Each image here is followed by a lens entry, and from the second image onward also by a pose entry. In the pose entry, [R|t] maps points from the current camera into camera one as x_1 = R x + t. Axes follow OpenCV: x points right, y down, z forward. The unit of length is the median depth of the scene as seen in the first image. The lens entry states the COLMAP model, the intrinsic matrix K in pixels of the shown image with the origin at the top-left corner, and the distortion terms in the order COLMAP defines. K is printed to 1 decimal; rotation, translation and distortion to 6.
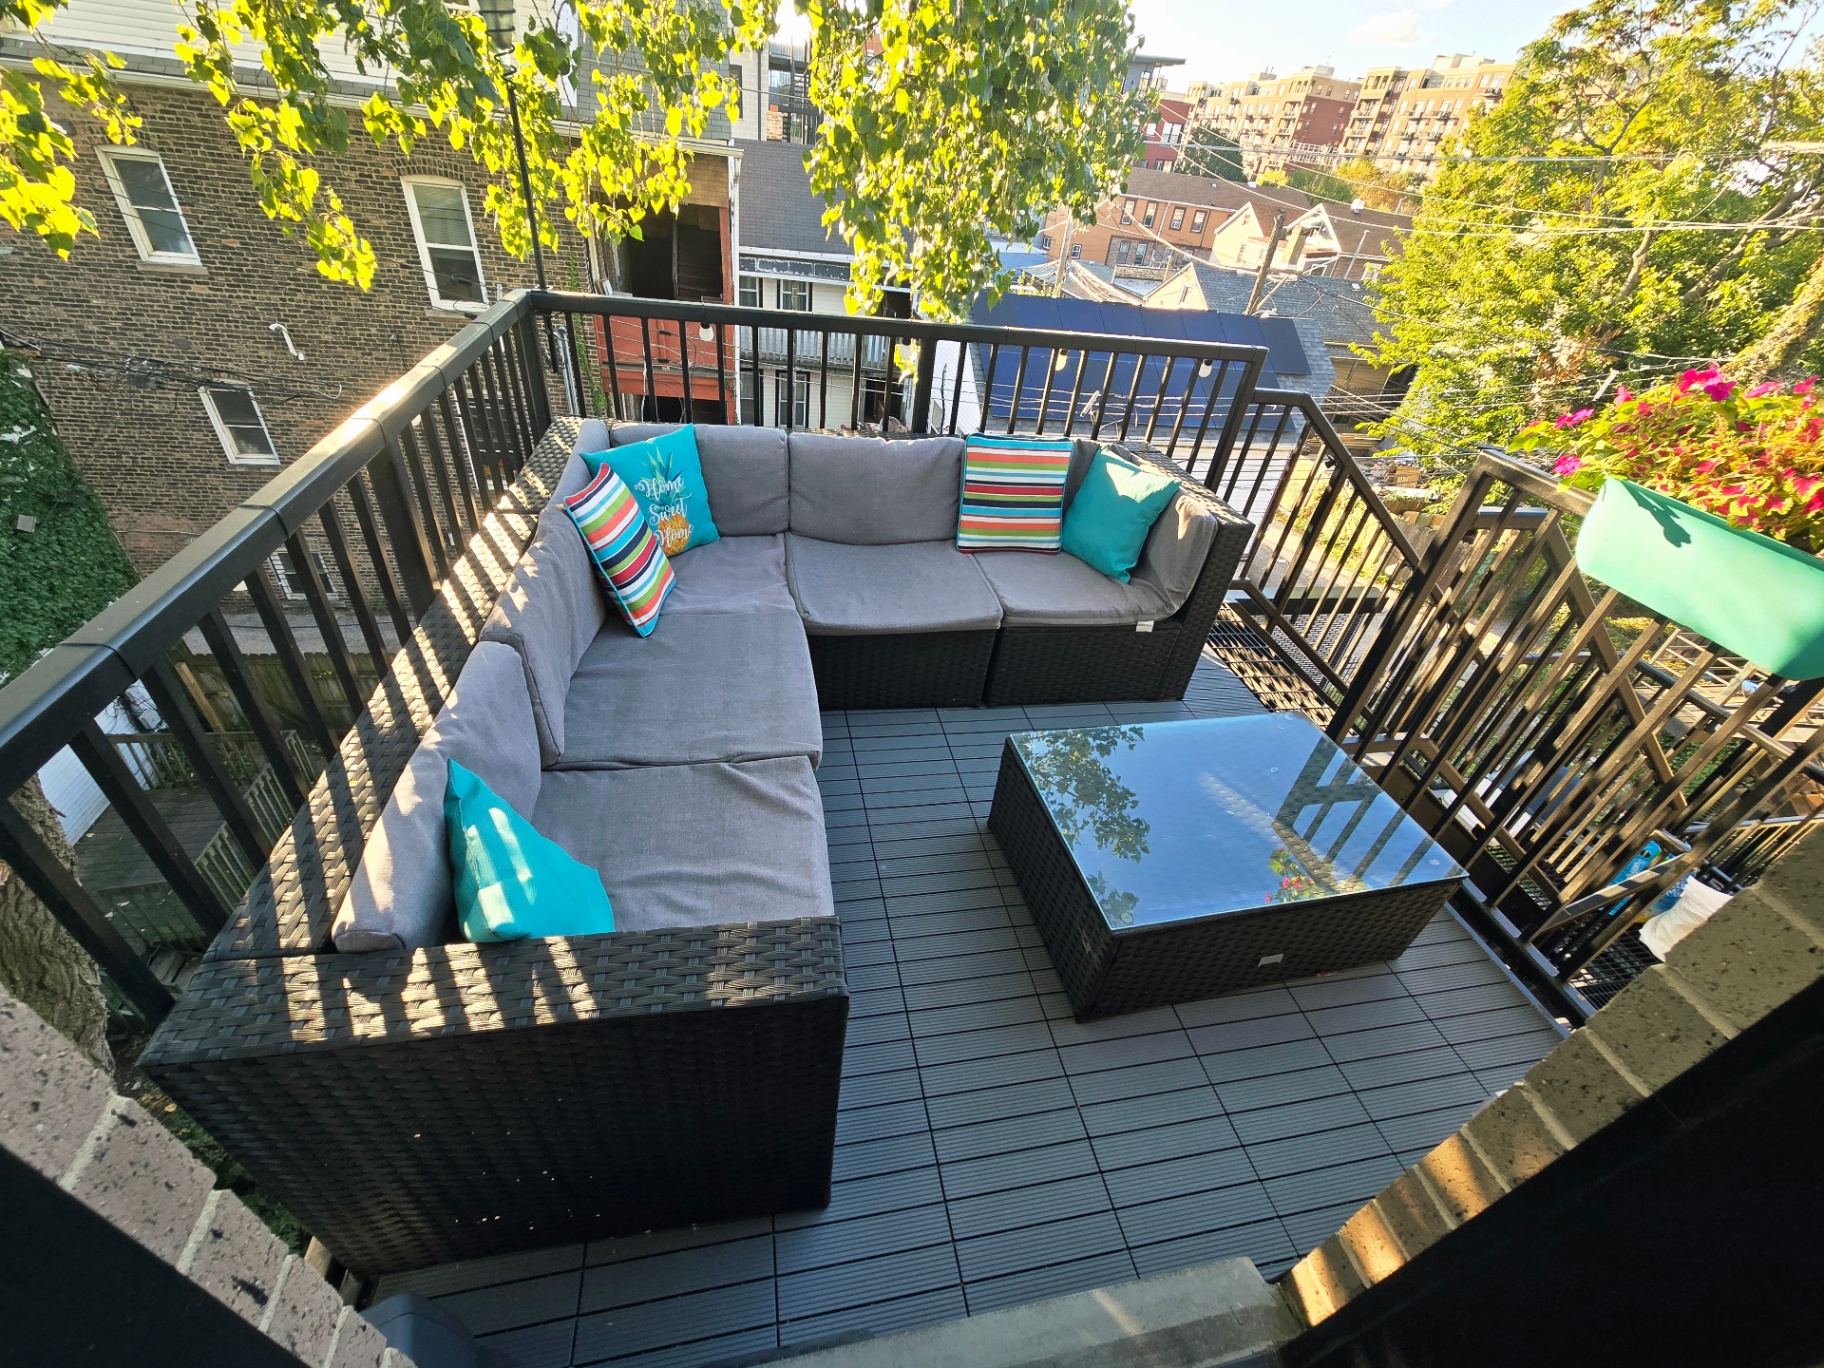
lens RADIAL K [[743.5, 0, 913.4], [0, 743.5, 686.0], [0, 0, 1]] dist [-0.002498, 0.000135]
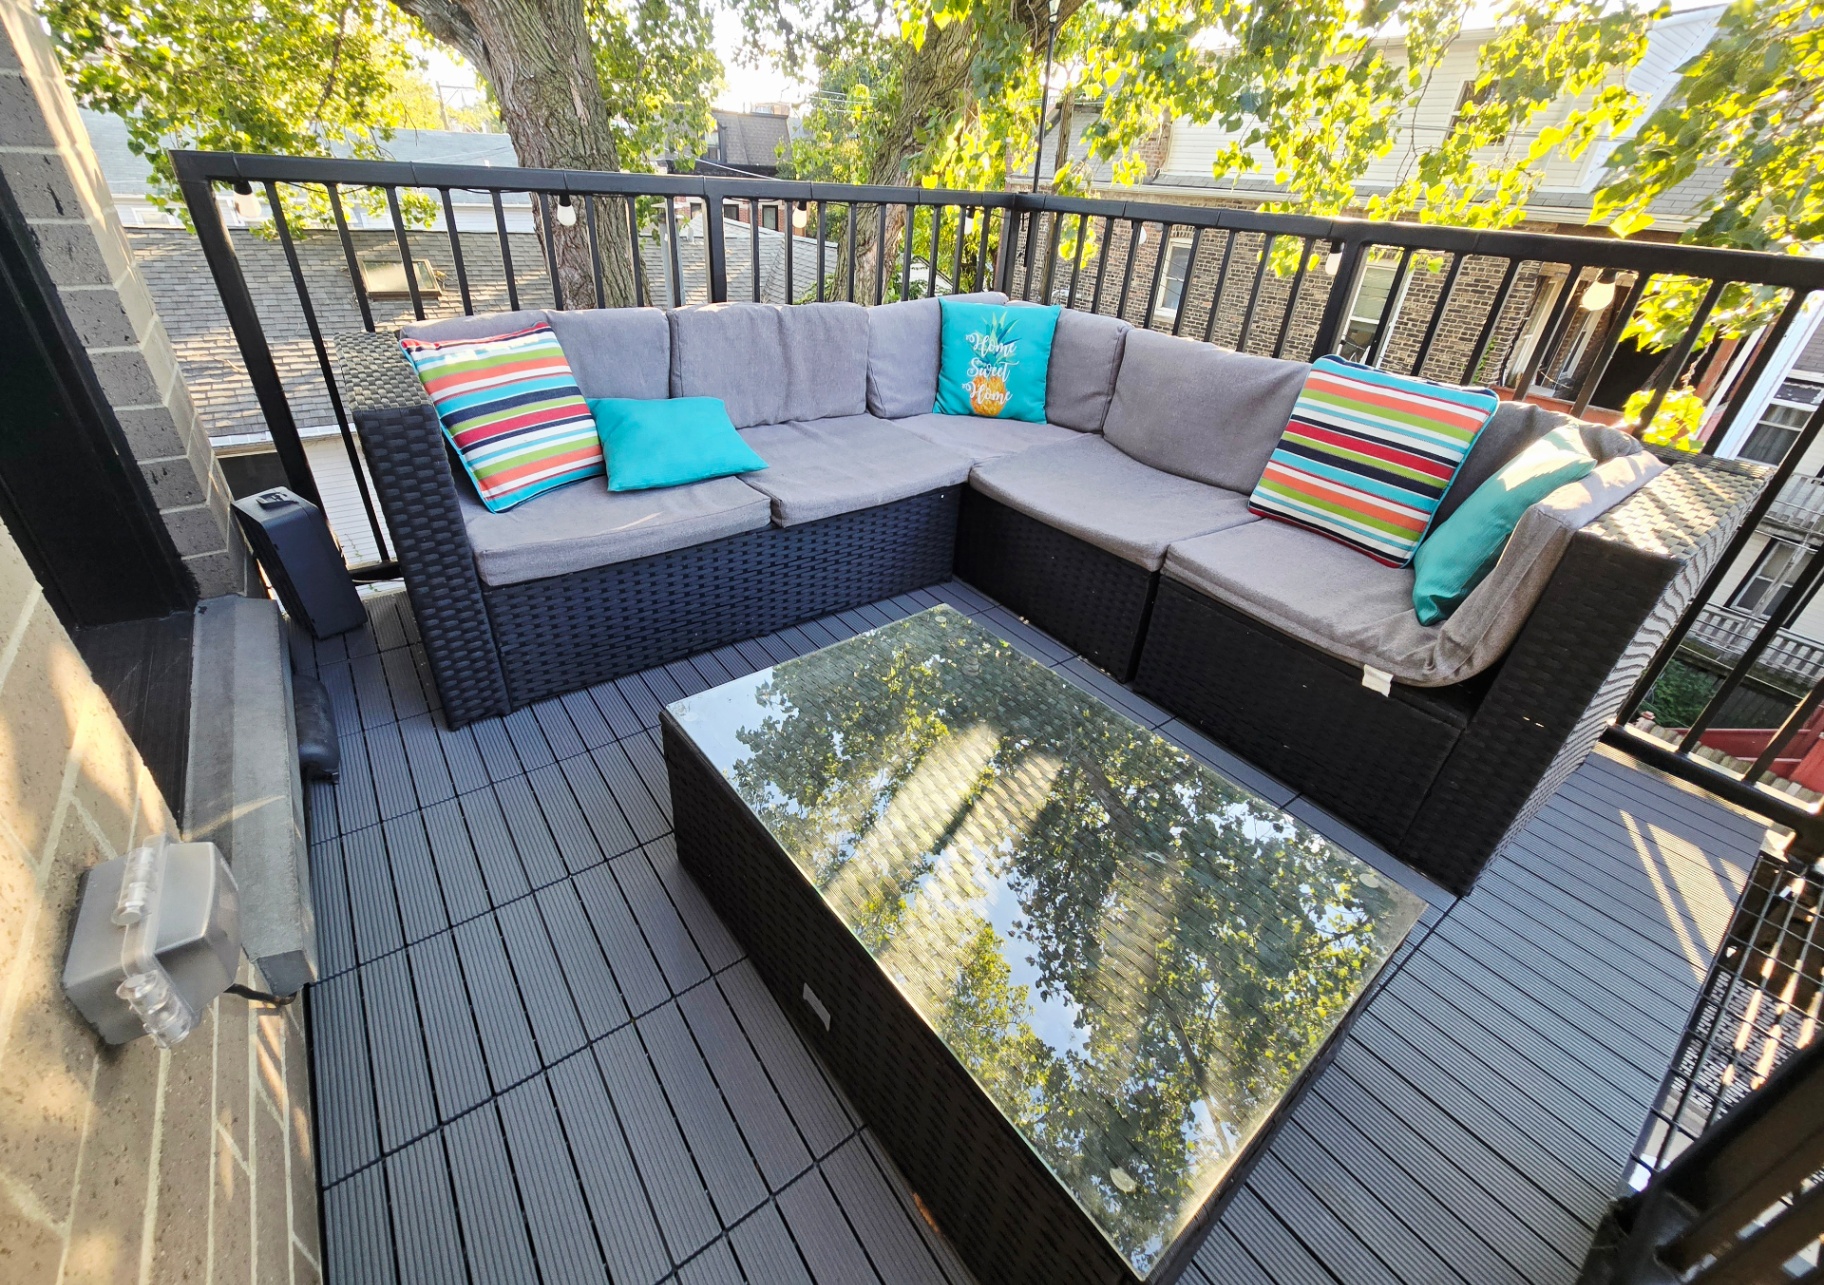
lens RADIAL K [[754.0, 0, 899.8], [0, 754.0, 597.3], [0, 0, 1]] dist [-0.000956, -0.000047]
pose [[0.423427, 0.365709, -0.828834, 0.594021], [-0.540652, 0.836121, 0.092721, 0.008443], [0.726914, 0.408851, 0.551758, 0.400764]]
